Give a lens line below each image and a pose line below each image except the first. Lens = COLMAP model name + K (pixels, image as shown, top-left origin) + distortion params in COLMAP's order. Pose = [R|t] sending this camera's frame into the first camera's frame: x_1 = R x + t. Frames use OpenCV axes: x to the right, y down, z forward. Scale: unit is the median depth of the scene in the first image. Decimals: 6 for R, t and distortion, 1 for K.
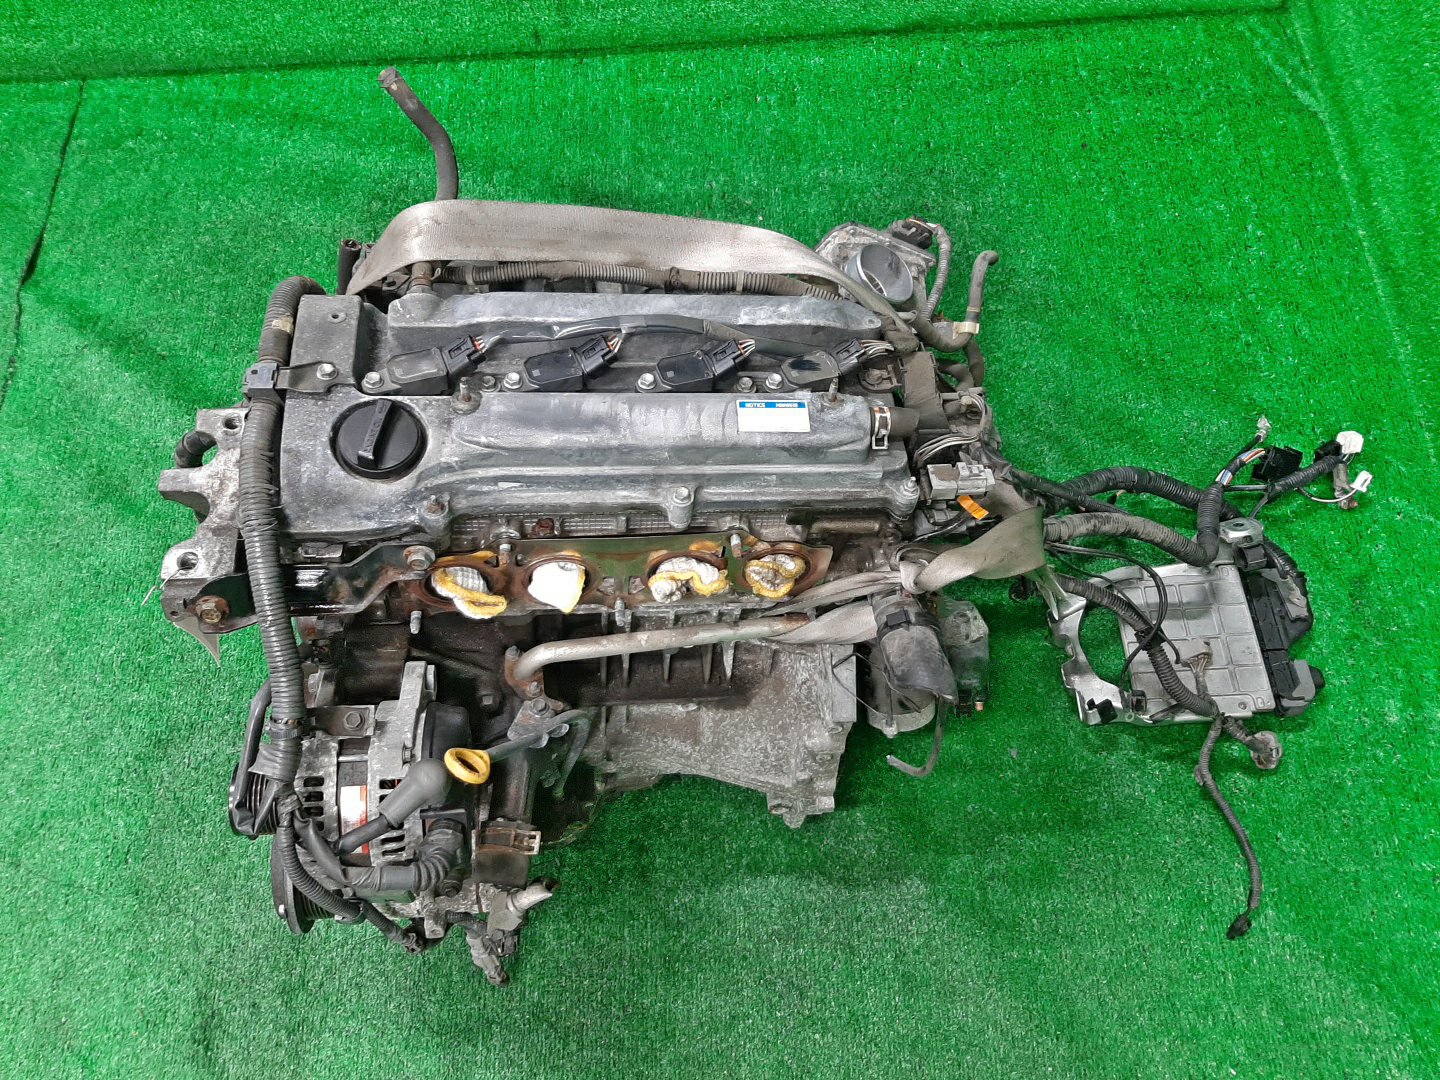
lens RADIAL K [[1113.5, 0, 723.0], [0, 1113.5, 535.3], [0, 0, 1]] dist [0.087099, -0.150488]
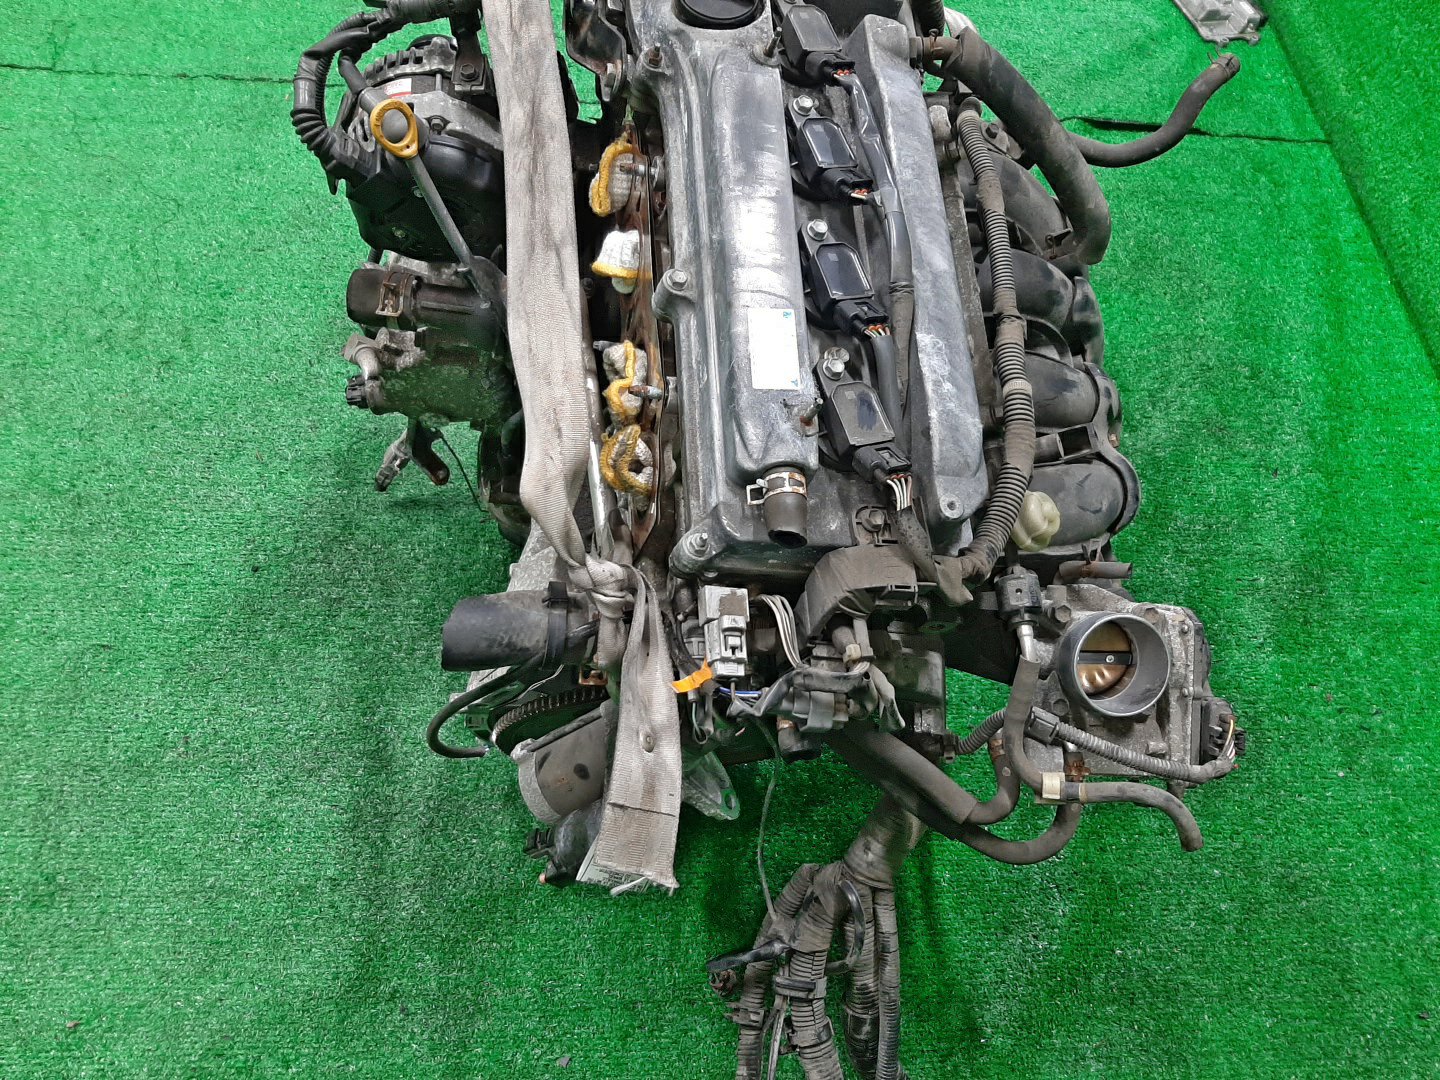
lens RADIAL K [[1113.5, 0, 723.0], [0, 1113.5, 535.3], [0, 0, 1]] dist [0.087099, -0.150488]
pose [[-0.001066, 0.860277, -0.509826, 0.424276], [-0.947664, 0.161902, 0.275175, -0.205043], [0.319268, 0.483437, 0.815081, 0.326154]]
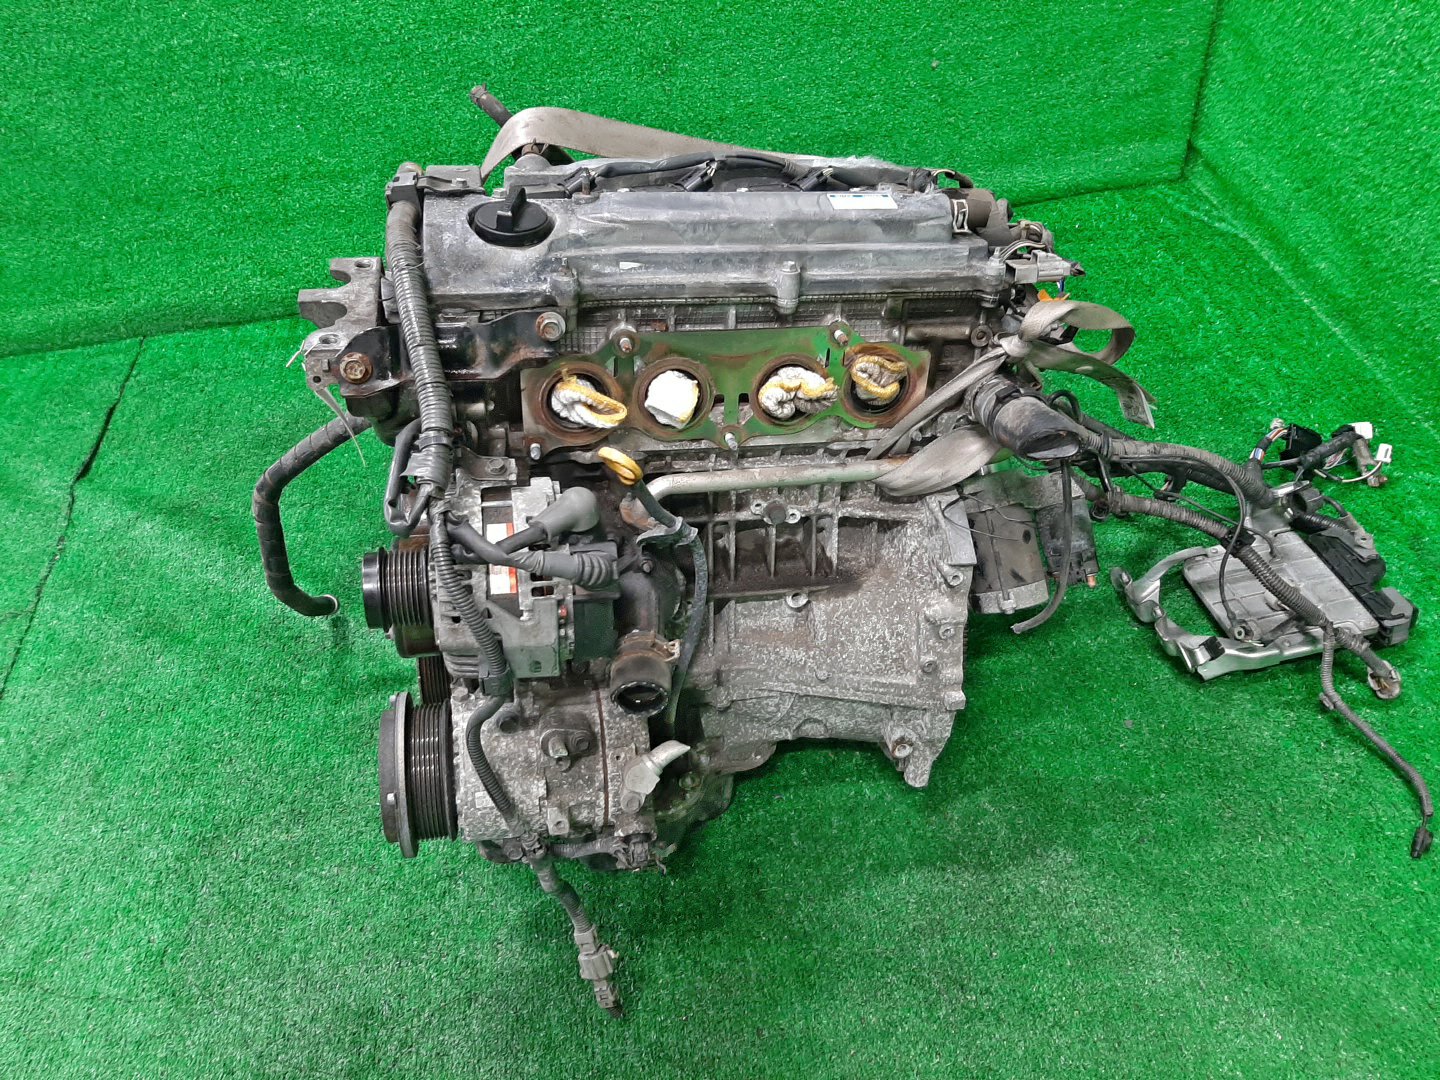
lens RADIAL K [[1113.5, 0, 723.0], [0, 1113.5, 535.3], [0, 0, 1]] dist [0.087099, -0.150488]
pose [[0.993536, -0.101439, 0.050951, -0.139347], [0.113265, 0.915677, -0.385624, 0.466303], [-0.007538, 0.388903, 0.921248, 0.086467]]
